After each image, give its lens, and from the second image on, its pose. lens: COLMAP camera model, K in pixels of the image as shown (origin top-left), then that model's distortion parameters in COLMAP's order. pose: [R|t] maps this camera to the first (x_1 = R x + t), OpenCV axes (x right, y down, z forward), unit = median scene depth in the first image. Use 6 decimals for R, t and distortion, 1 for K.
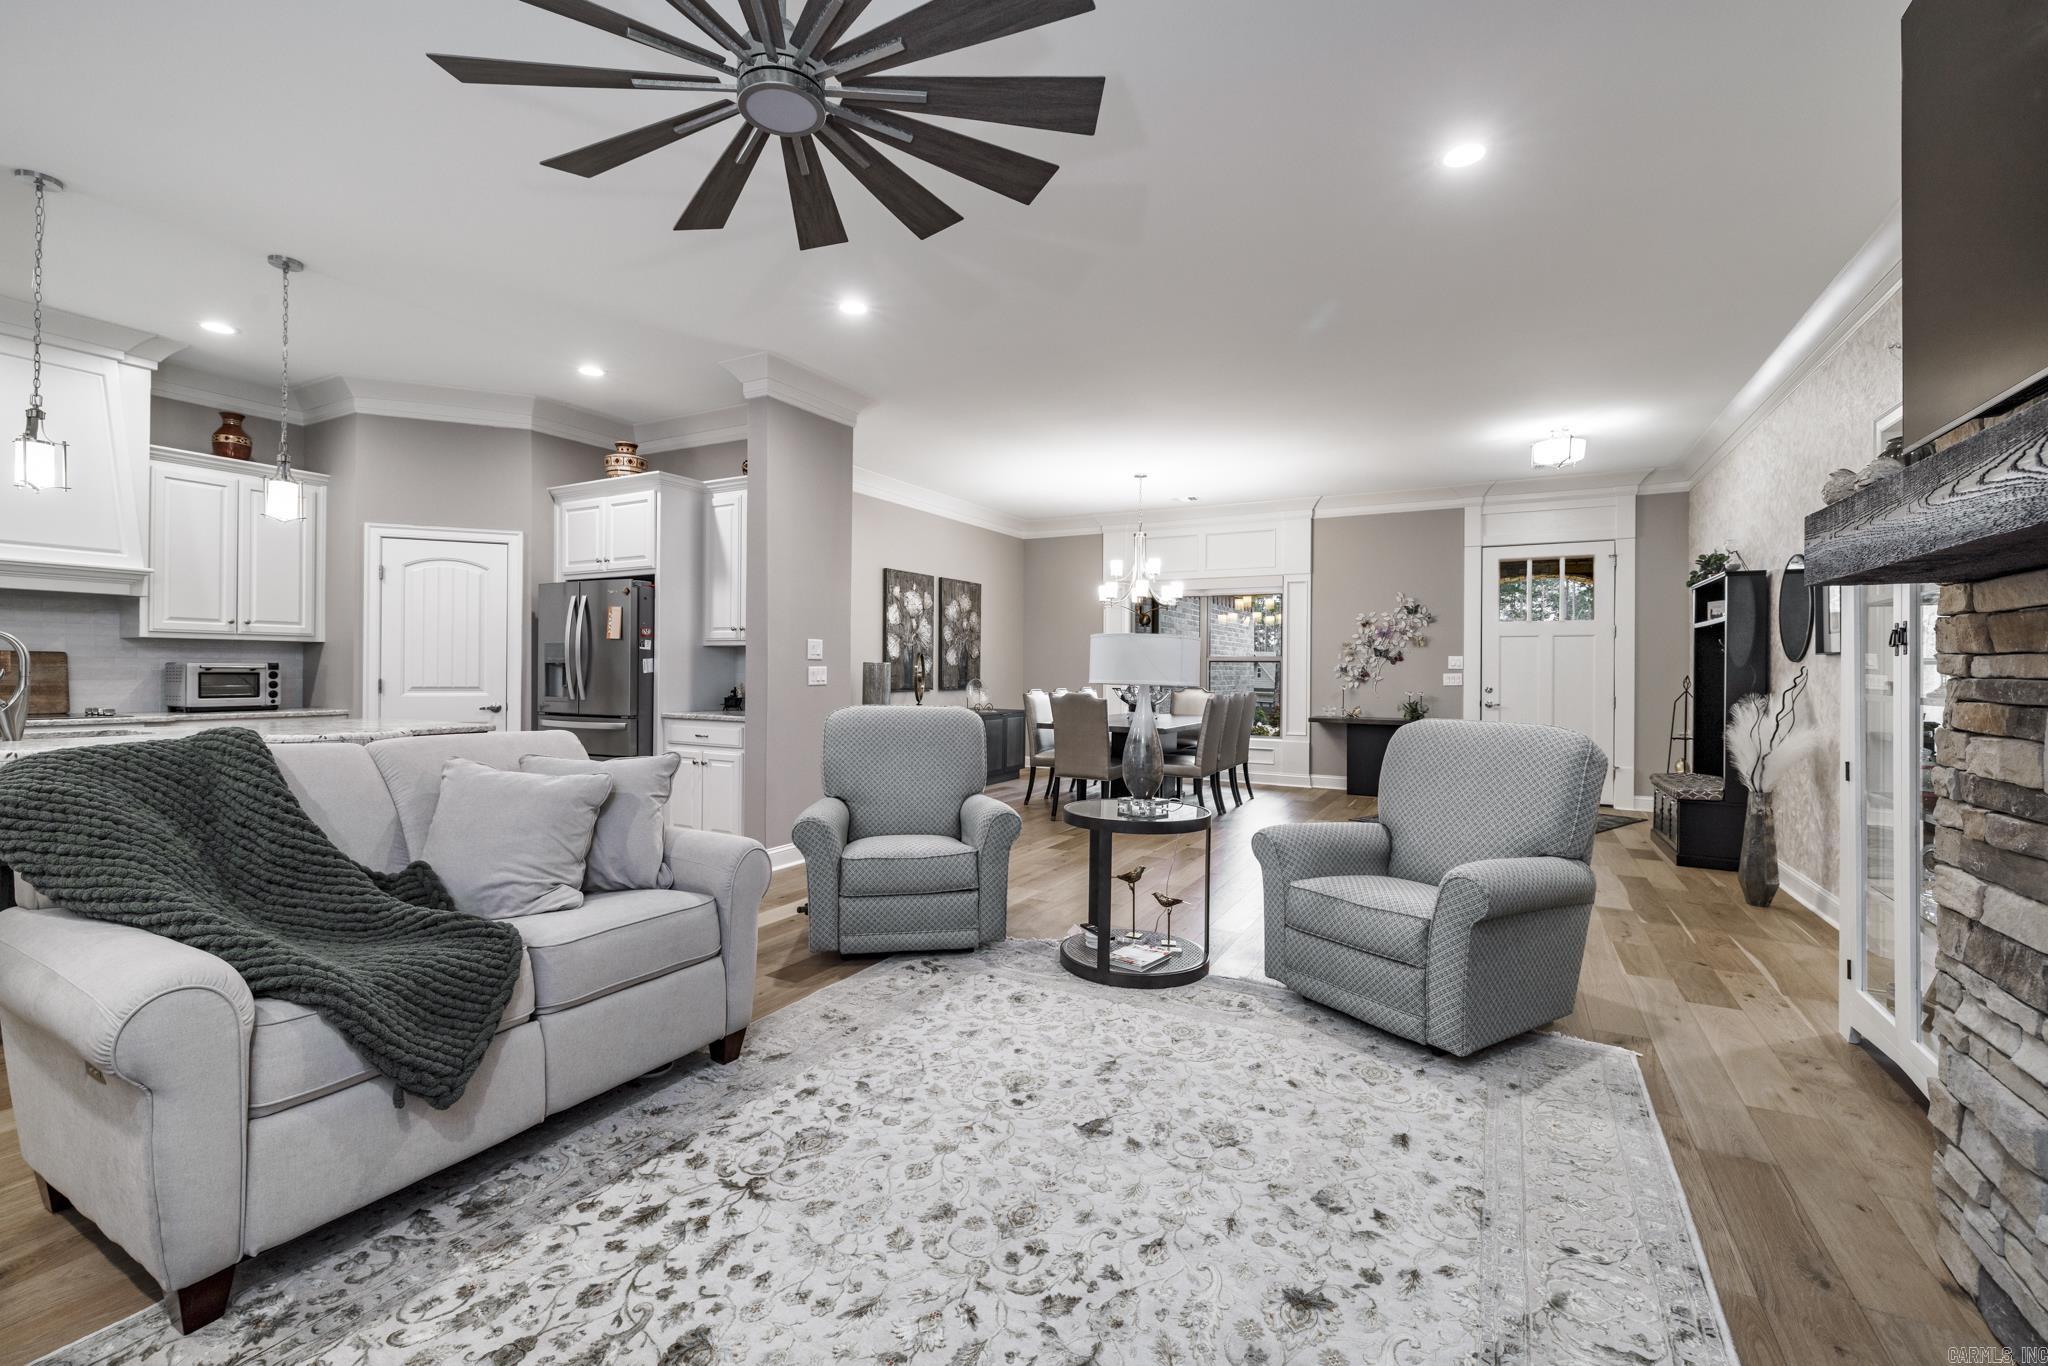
lens RADIAL K [[873.4, 0, 998.2], [0, 873.4, 668.9], [0, 0, 1]] dist [0.004581, -0.000898]
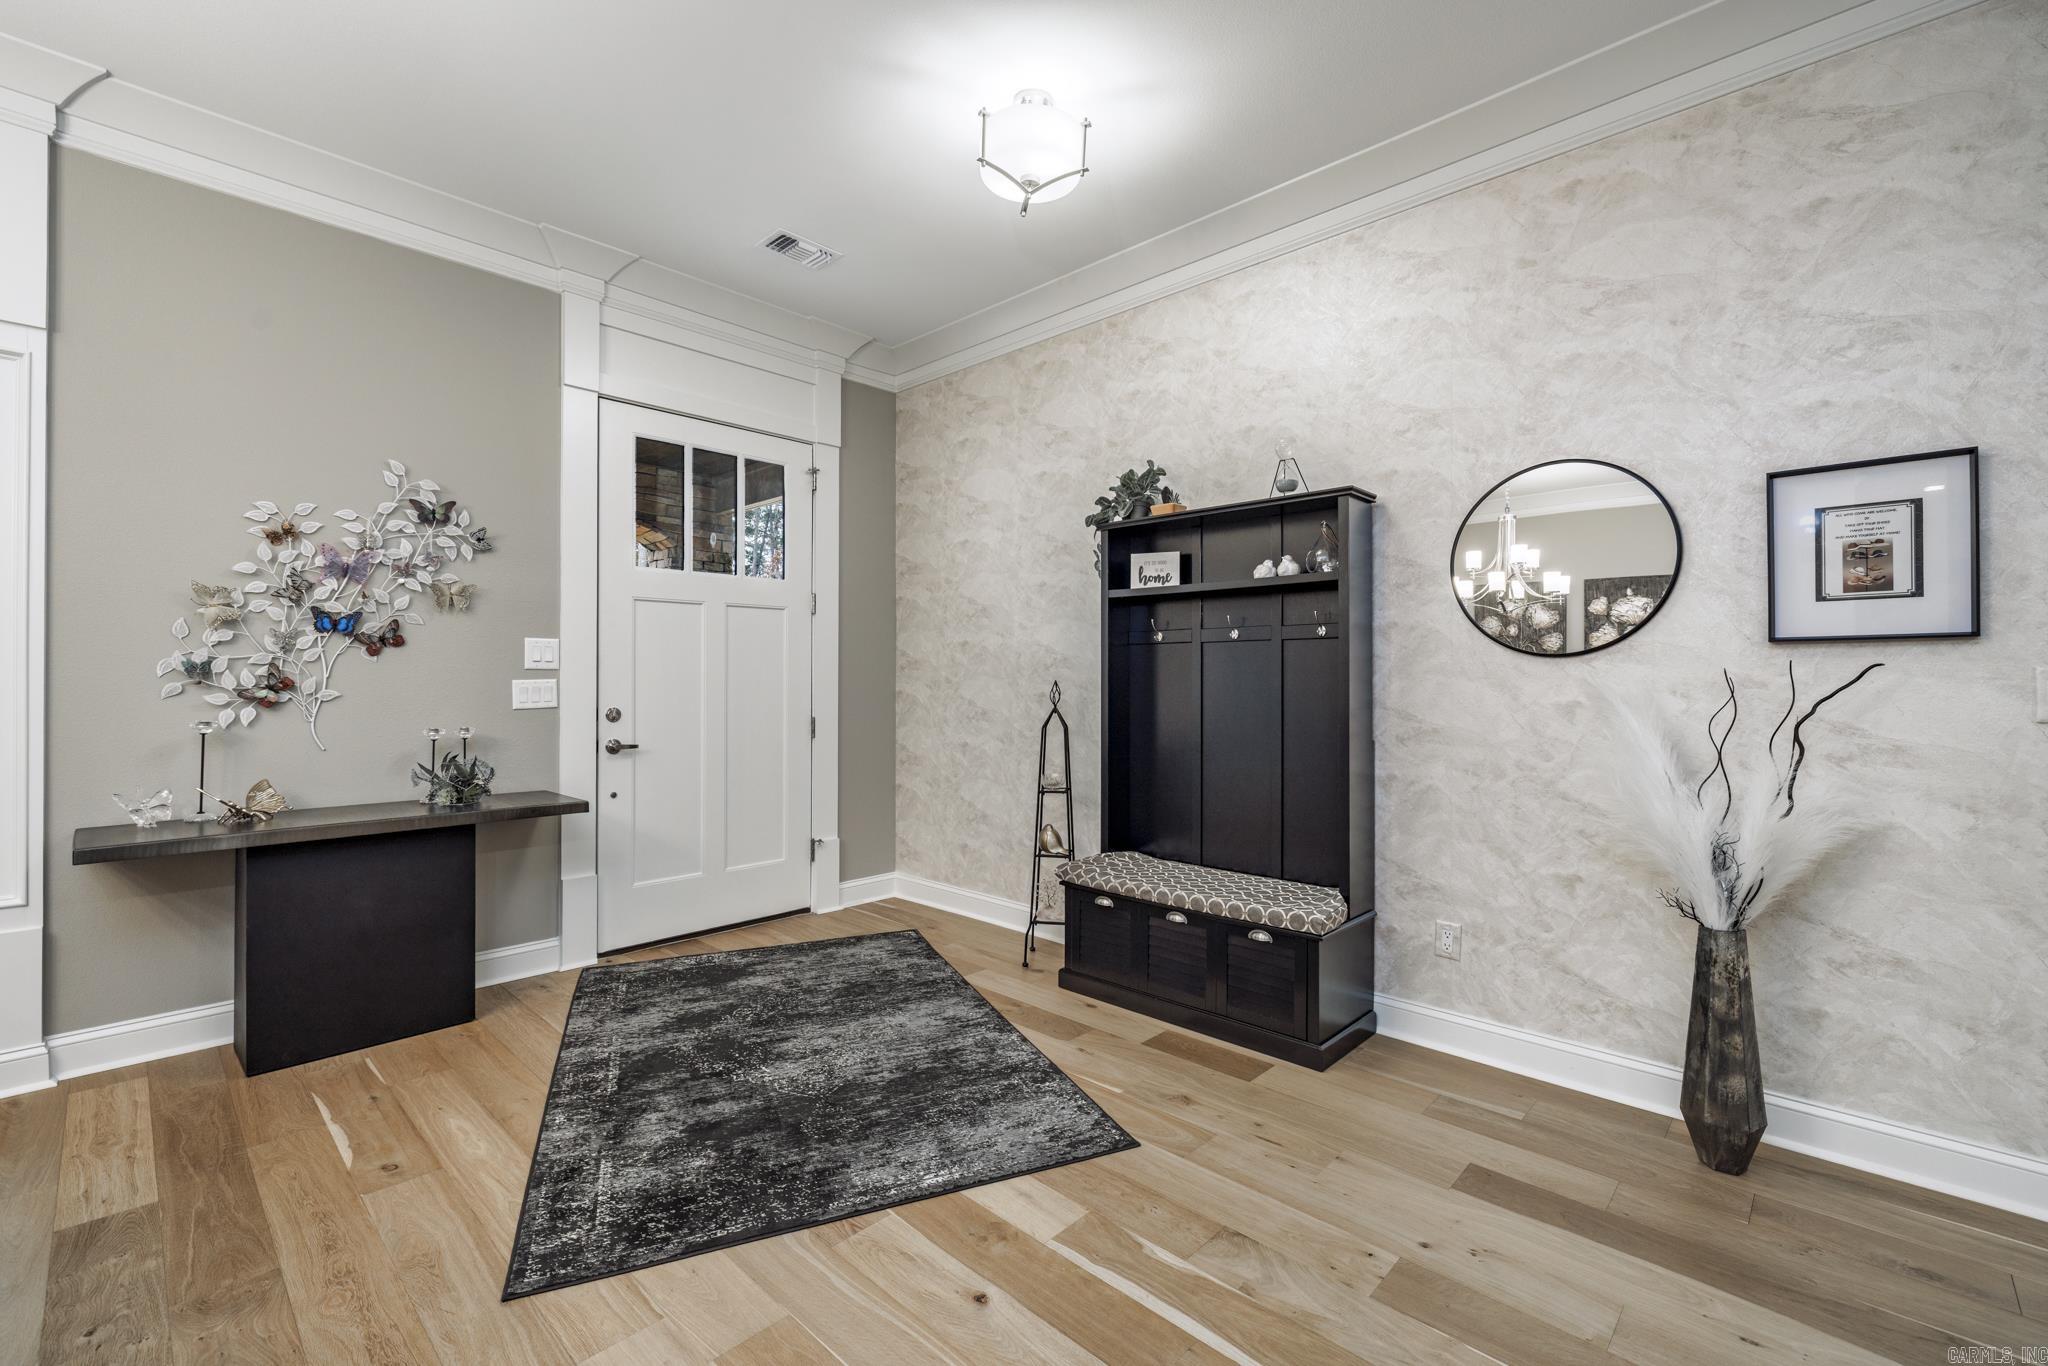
lens RADIAL K [[873.4, 0, 1024.4], [0, 873.4, 670.8], [0, 0, 1]] dist [0.004581, -0.000898]
pose [[0.240987, -0.000347, 0.970528, 0.276116], [-0.002024, 0.999998, 0.000860, 0.000548], [-0.970526, -0.002172, 0.240985, 1.094046]]
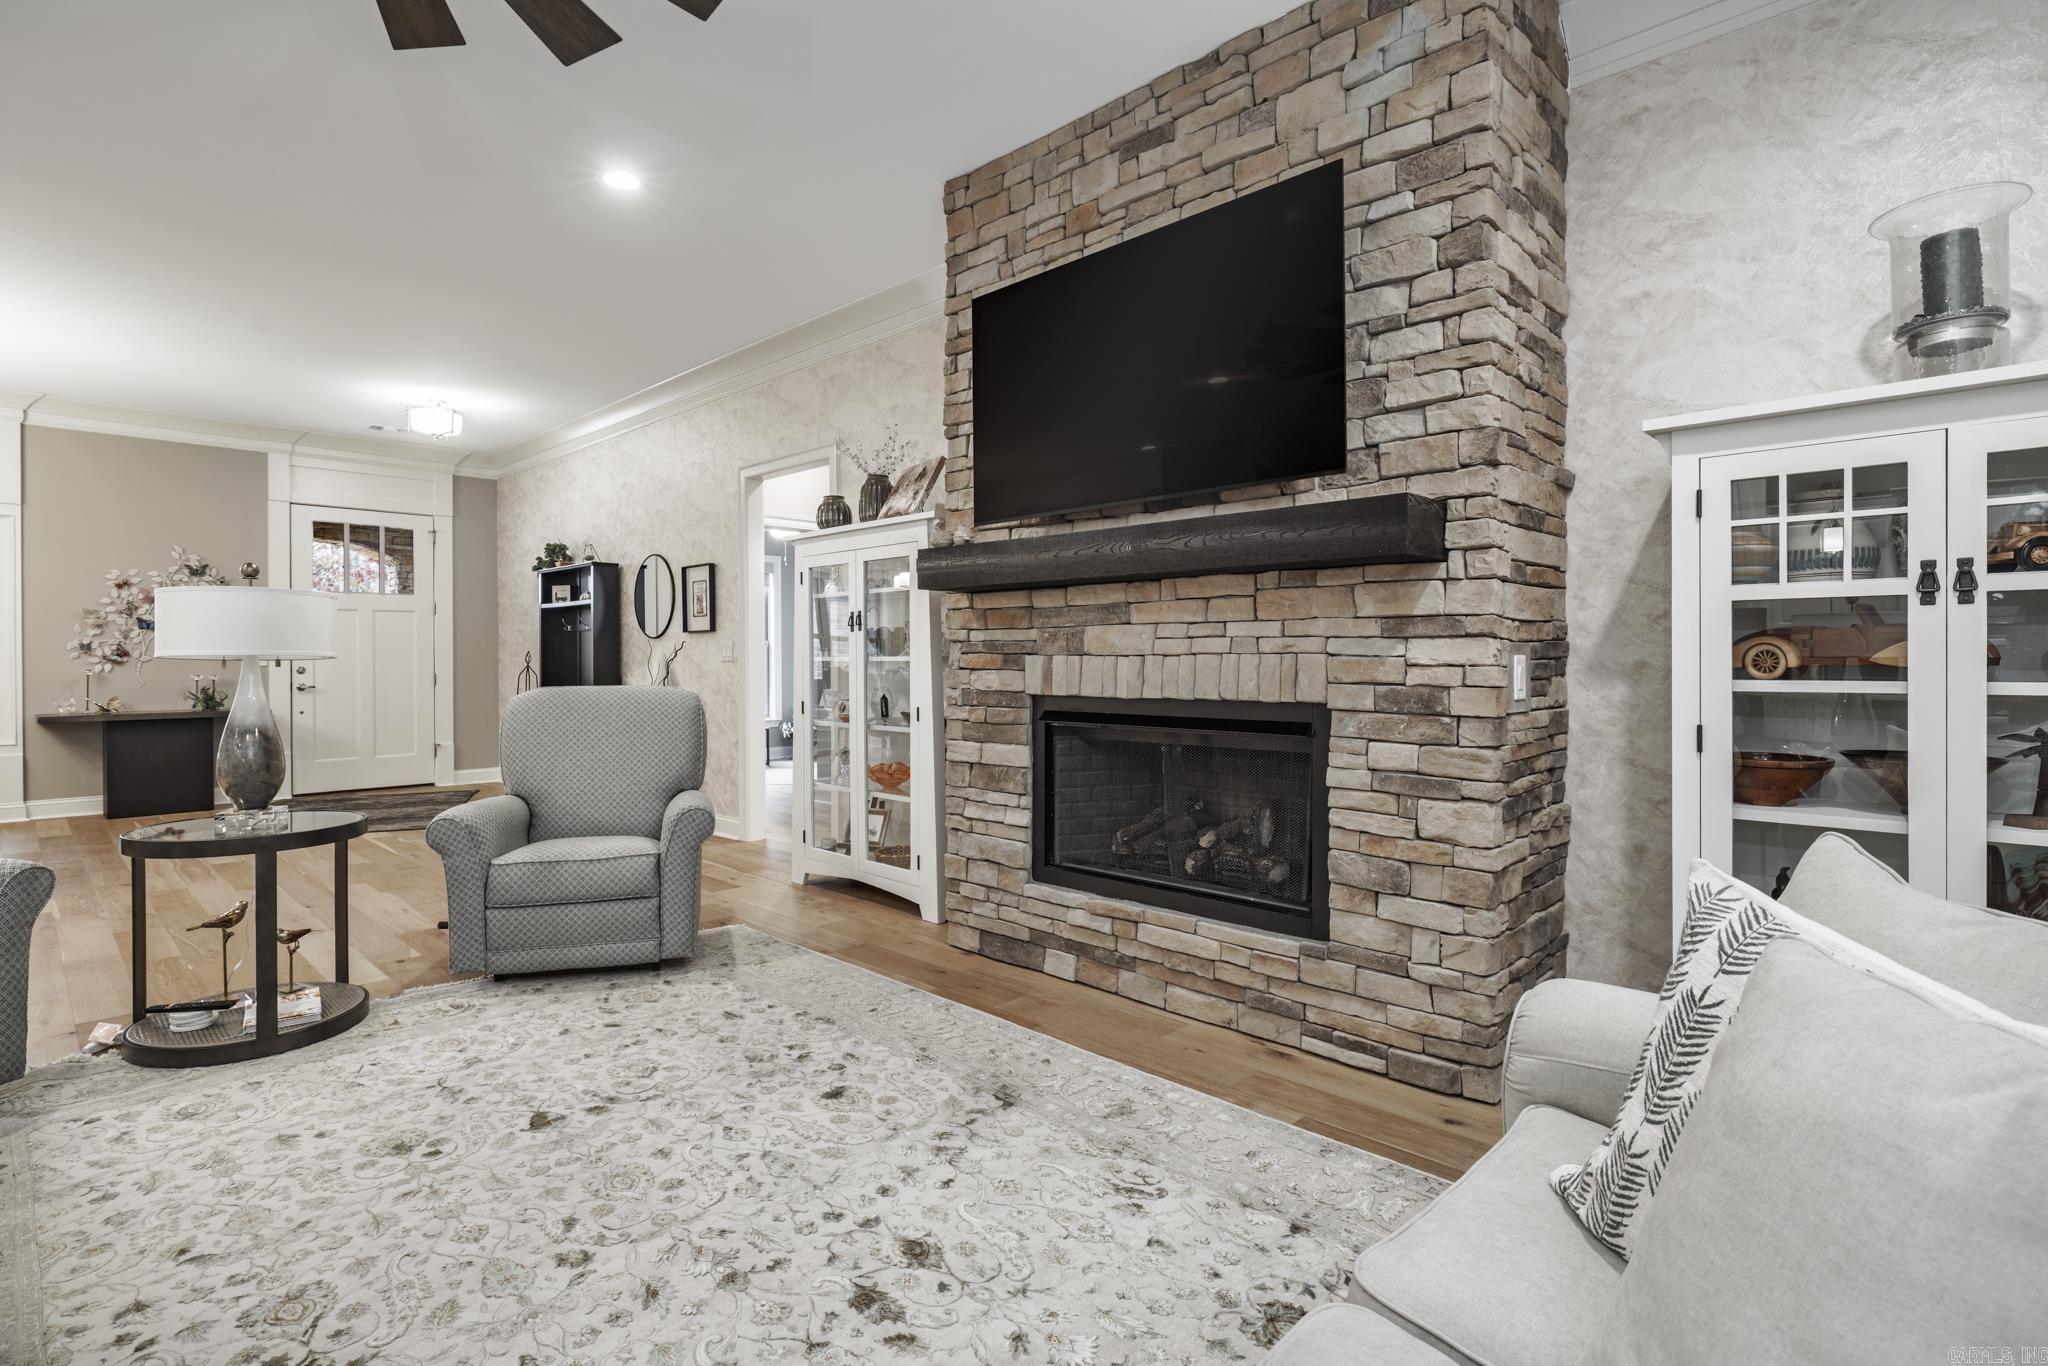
lens RADIAL K [[997.7, 0, 1031.1], [0, 997.7, 670.4], [0, 0, 1]] dist [-0.014991, 0.002470]
pose [[0.246458, -0.018927, 0.968969, -0.330836], [0.002074, 0.999817, 0.019002, 0.010688], [-0.969151, -0.002674, 0.246452, 0.101440]]
